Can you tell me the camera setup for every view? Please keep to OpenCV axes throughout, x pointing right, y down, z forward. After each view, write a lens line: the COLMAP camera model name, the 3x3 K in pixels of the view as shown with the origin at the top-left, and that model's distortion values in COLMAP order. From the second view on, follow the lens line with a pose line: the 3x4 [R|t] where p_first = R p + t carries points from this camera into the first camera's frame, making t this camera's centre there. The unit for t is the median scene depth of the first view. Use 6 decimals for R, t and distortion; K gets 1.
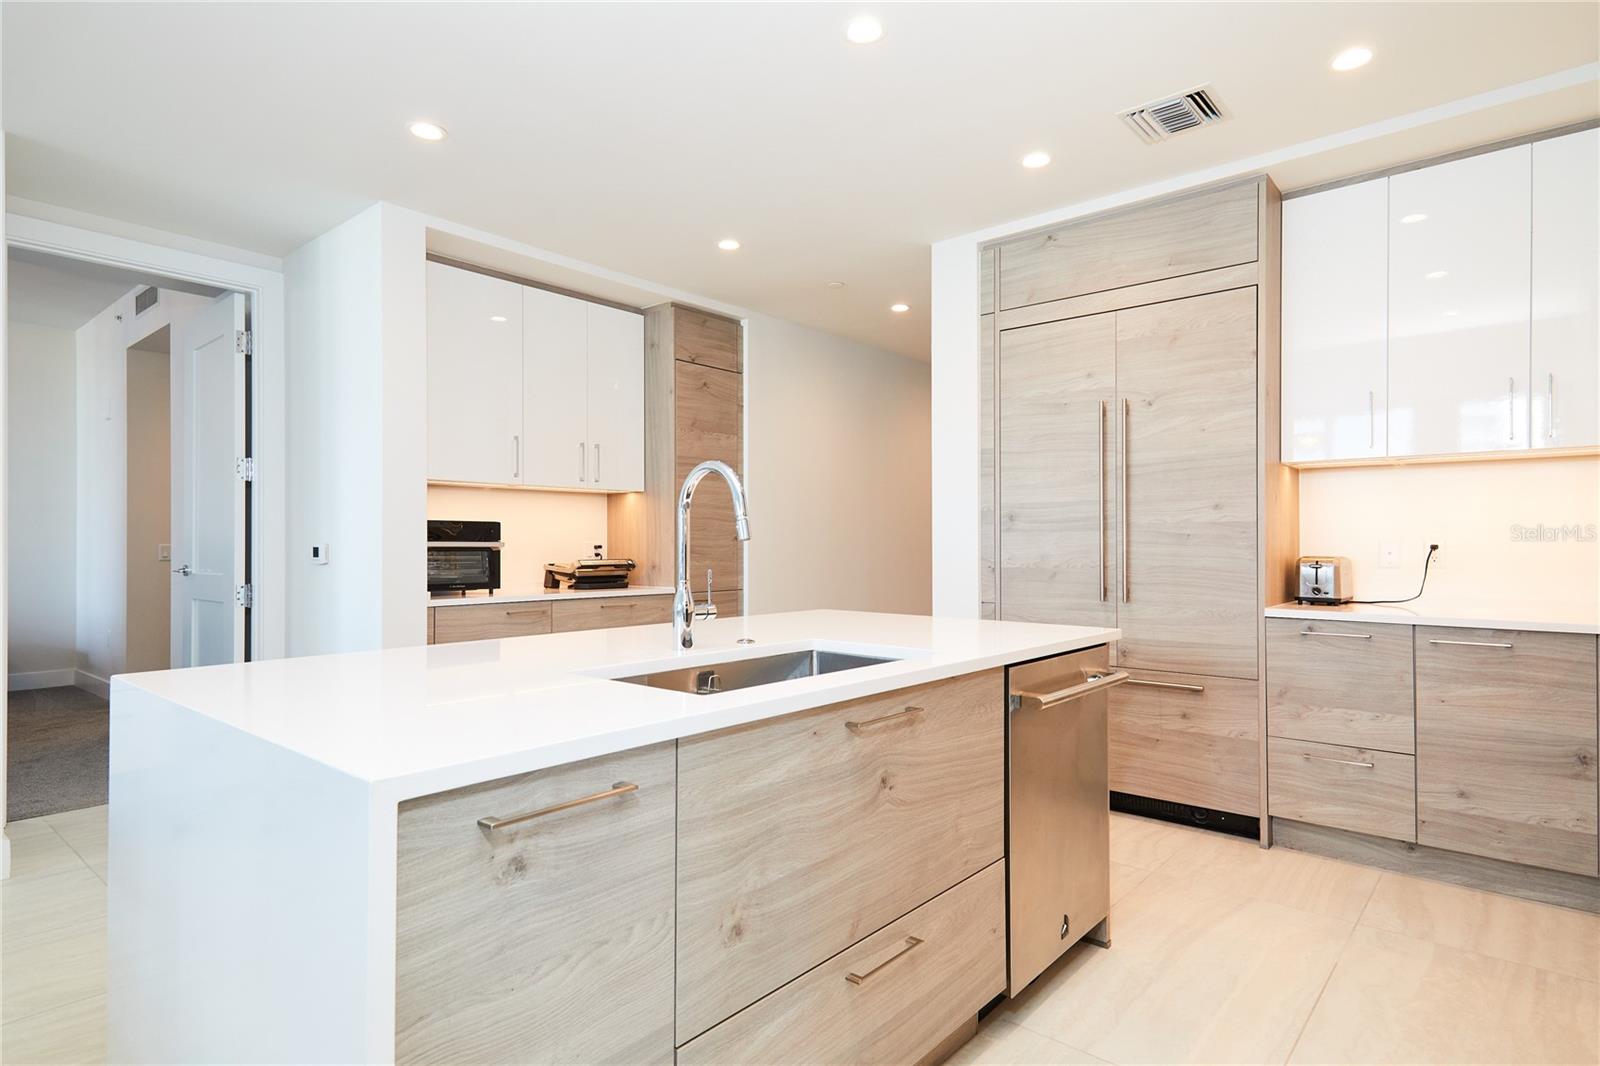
lens RADIAL K [[874.3, 0, 795.4], [0, 874.3, 535.9], [0, 0, 1]] dist [0.007280, -0.000046]
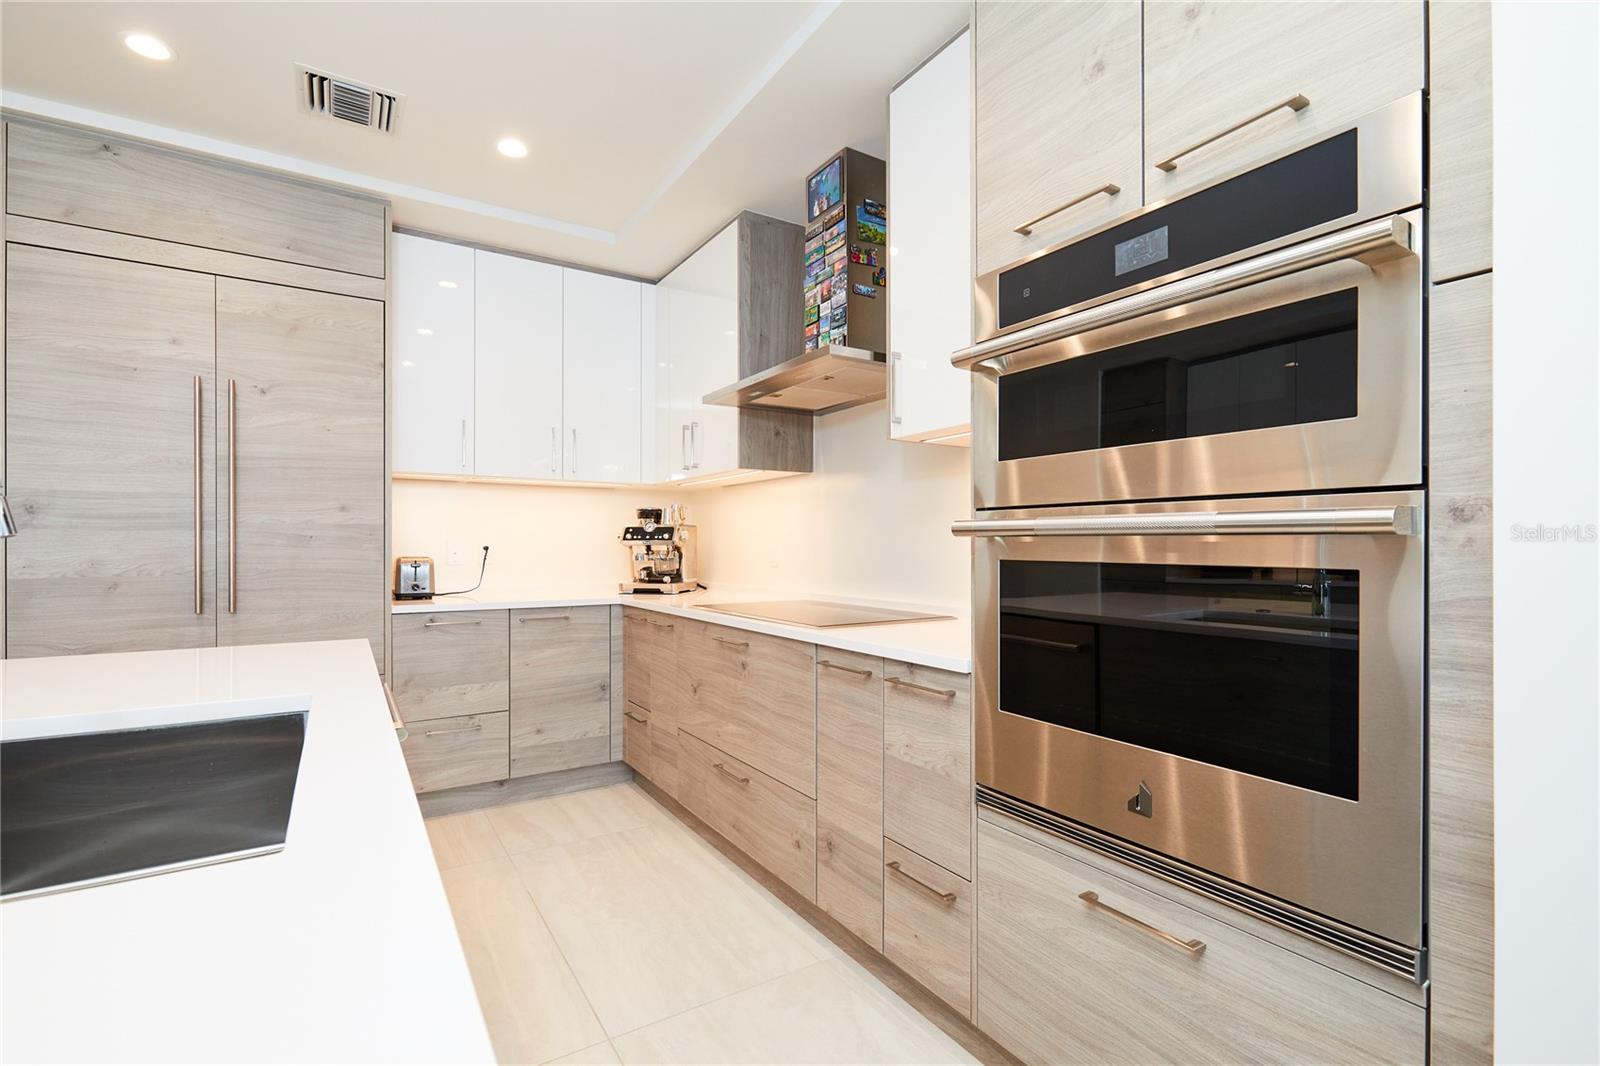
lens RADIAL K [[732.0, 0, 800.7], [0, 732.0, 543.6], [0, 0, 1]] dist [0.001886, -0.002947]
pose [[0.262539, 0.002354, 0.964918, -0.189196], [-0.009100, 0.999959, 0.000037, 0.001662], [-0.964878, -0.008791, 0.262550, 0.271099]]
